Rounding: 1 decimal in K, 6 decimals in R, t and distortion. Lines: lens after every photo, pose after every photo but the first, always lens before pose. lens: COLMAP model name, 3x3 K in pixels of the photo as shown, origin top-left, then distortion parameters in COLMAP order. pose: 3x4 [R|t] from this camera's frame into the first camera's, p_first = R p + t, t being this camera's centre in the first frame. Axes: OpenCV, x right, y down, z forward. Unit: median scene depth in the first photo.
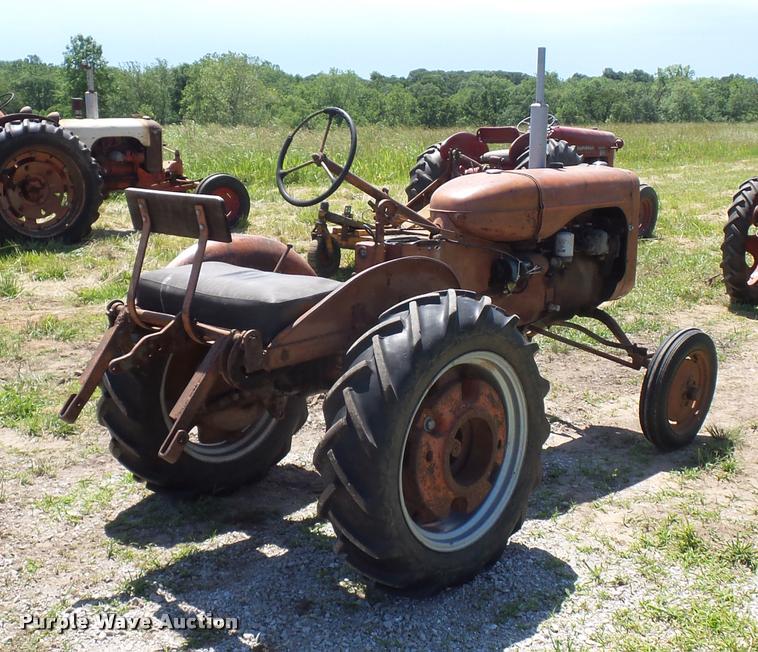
lens RADIAL K [[972.7, 0, 412.1], [0, 972.7, 339.0], [0, 0, 1]] dist [0.014718, -0.008755]
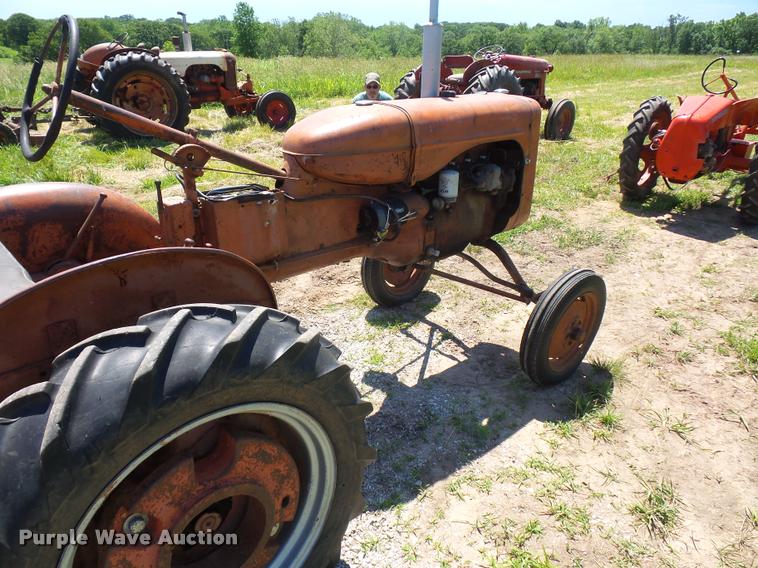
lens RADIAL K [[529.8, 0, 379.6], [0, 529.8, 286.0], [0, 0, 1]] dist [0.006240, -0.004214]
pose [[0.994833, 0.036598, -0.094697, 0.138206], [-0.017958, 0.981491, 0.190666, -0.093459], [0.099923, -0.187981, 0.977077, 0.463406]]
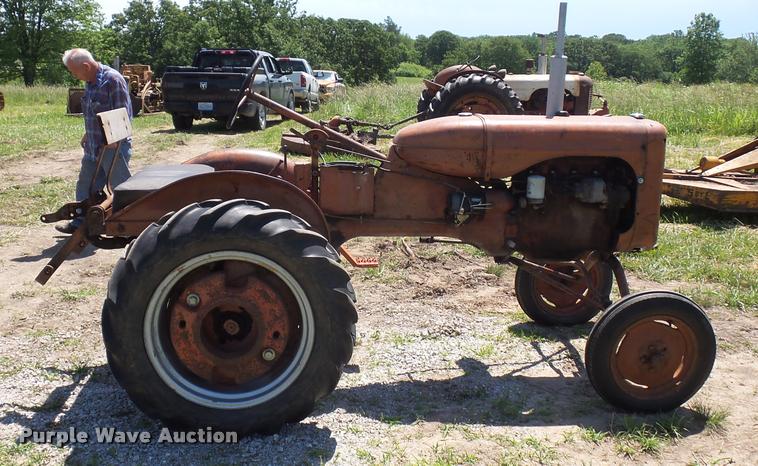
lens RADIAL K [[766.4, 0, 390.7], [0, 766.4, 216.6], [0, 0, 1]] dist [0.002396, -0.000305]
pose [[0.754310, 0.131336, -0.643248, 0.559905], [-0.159777, 0.987051, 0.014169, -0.050511], [0.636780, 0.092088, 0.765527, 0.257355]]
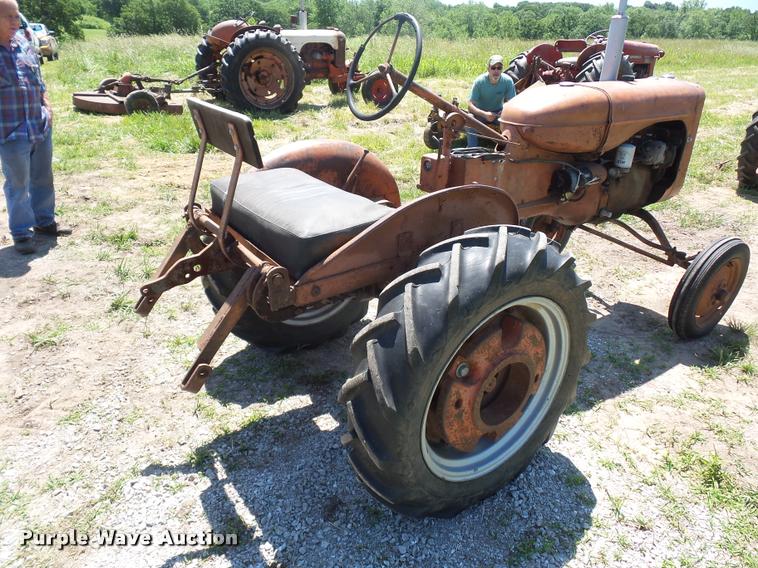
lens RADIAL K [[527.5, 0, 382.3], [0, 527.5, 286.6], [0, 0, 1]] dist [0.008708, -0.007811]
pose [[0.974832, 0.108219, -0.194912, 0.021959], [-0.061971, 0.971363, 0.229376, -0.071328], [0.214153, -0.211524, 0.953623, 0.334304]]
